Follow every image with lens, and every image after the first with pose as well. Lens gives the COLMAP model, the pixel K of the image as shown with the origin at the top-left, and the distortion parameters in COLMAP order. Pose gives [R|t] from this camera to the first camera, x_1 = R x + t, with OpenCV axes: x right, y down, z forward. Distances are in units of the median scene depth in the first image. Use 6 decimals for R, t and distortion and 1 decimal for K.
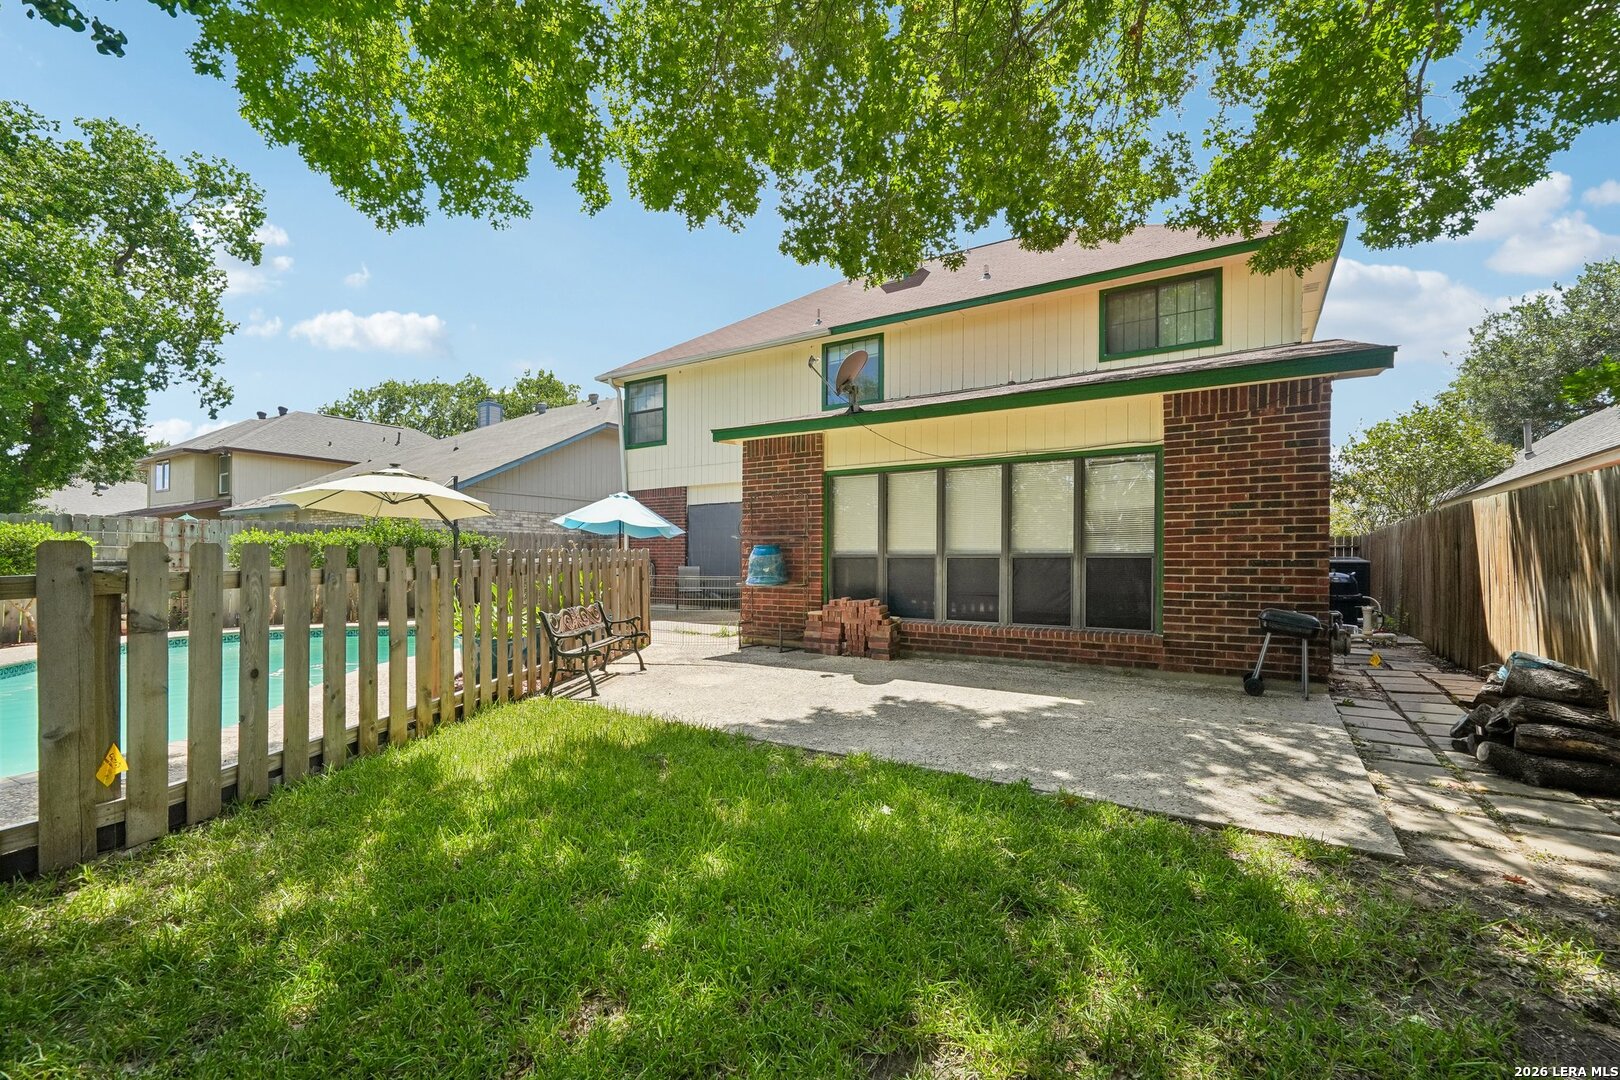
lens RADIAL K [[696.0, 0, 803.5], [0, 696.0, 550.6], [0, 0, 1]] dist [0.001767, -0.000036]
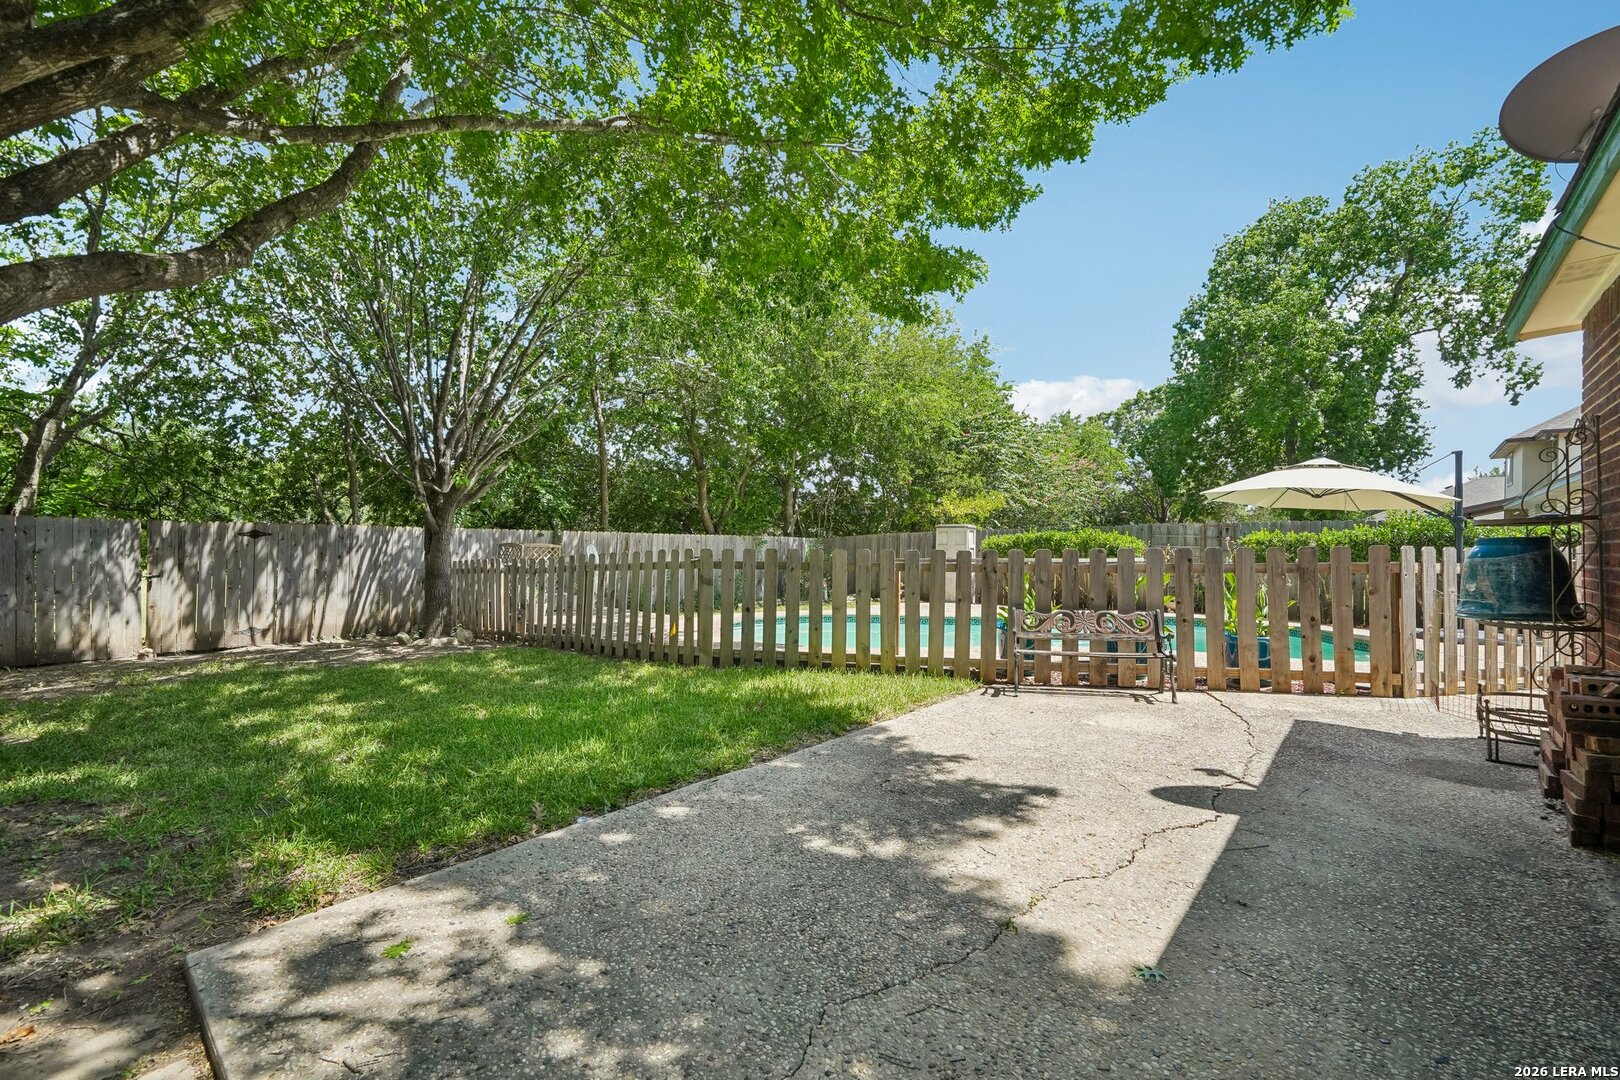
lens RADIAL K [[696.0, 0, 821.5], [0, 696.0, 536.6], [0, 0, 1]] dist [0.001767, -0.000036]
pose [[-0.122839, -0.008357, -0.992391, 1.163947], [-0.006117, 0.999952, -0.007663, -0.015572], [0.992408, 0.005129, -0.122884, 1.352976]]
